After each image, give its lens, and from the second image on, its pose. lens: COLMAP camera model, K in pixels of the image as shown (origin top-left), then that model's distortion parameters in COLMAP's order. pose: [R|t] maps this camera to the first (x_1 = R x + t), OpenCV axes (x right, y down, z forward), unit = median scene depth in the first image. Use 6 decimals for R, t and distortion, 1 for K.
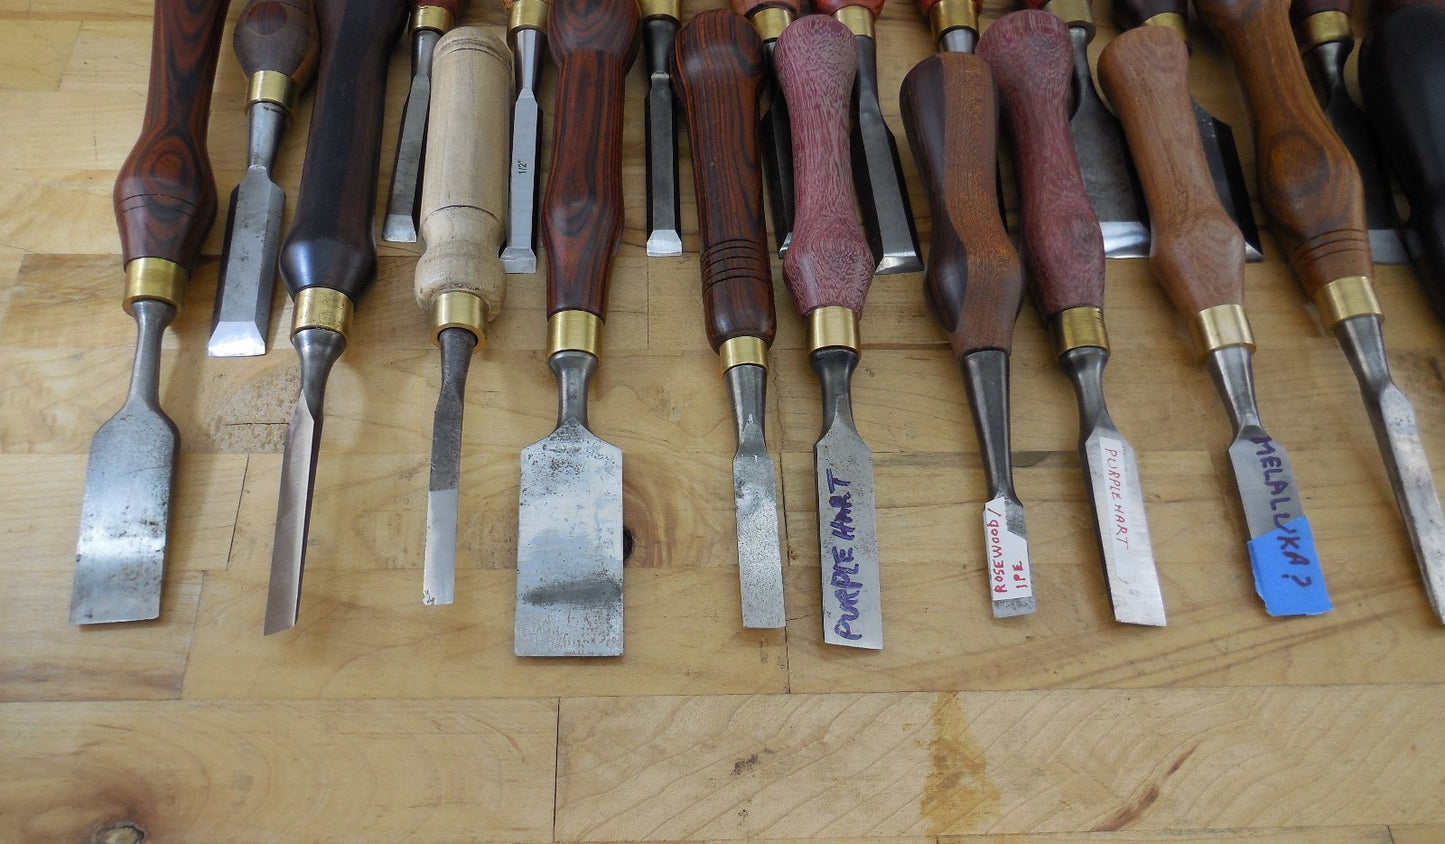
lens RADIAL K [[836.7, 0, 684.0], [0, 836.7, 441.1], [0, 0, 1]] dist [-0.003697, 0.001722]
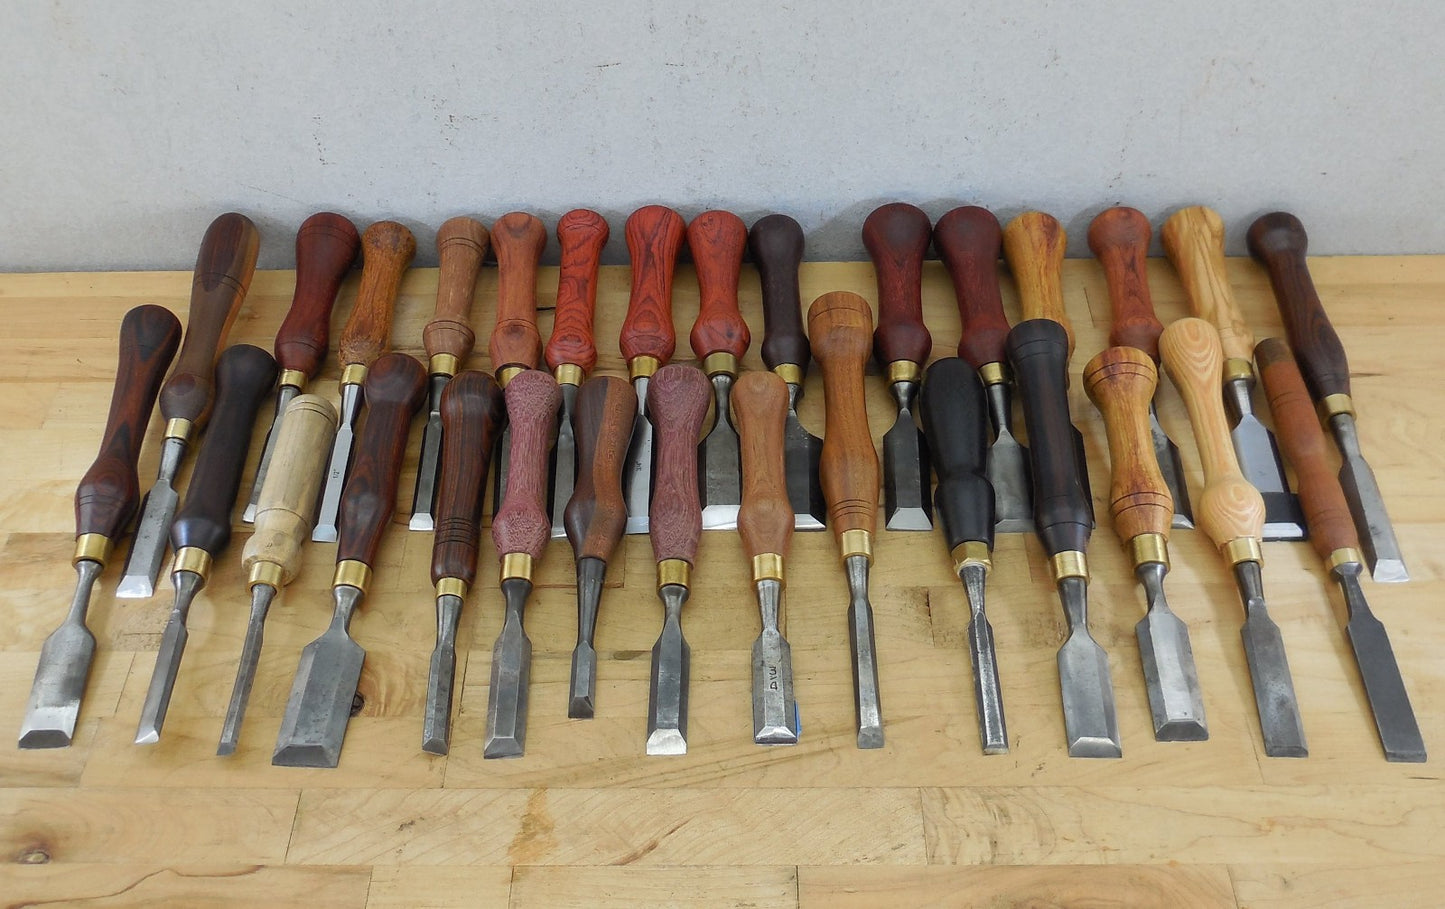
lens RADIAL K [[1357.5, 0, 722.5], [0, 1357.5, 454.5], [0, 0, 1]] dist [-0.016658, 0.029358]
pose [[0.998127, -0.013133, -0.059750, 0.802687], [-0.005414, 0.953890, -0.300107, 0.453859], [0.060936, 0.299869, 0.952032, -1.597711]]
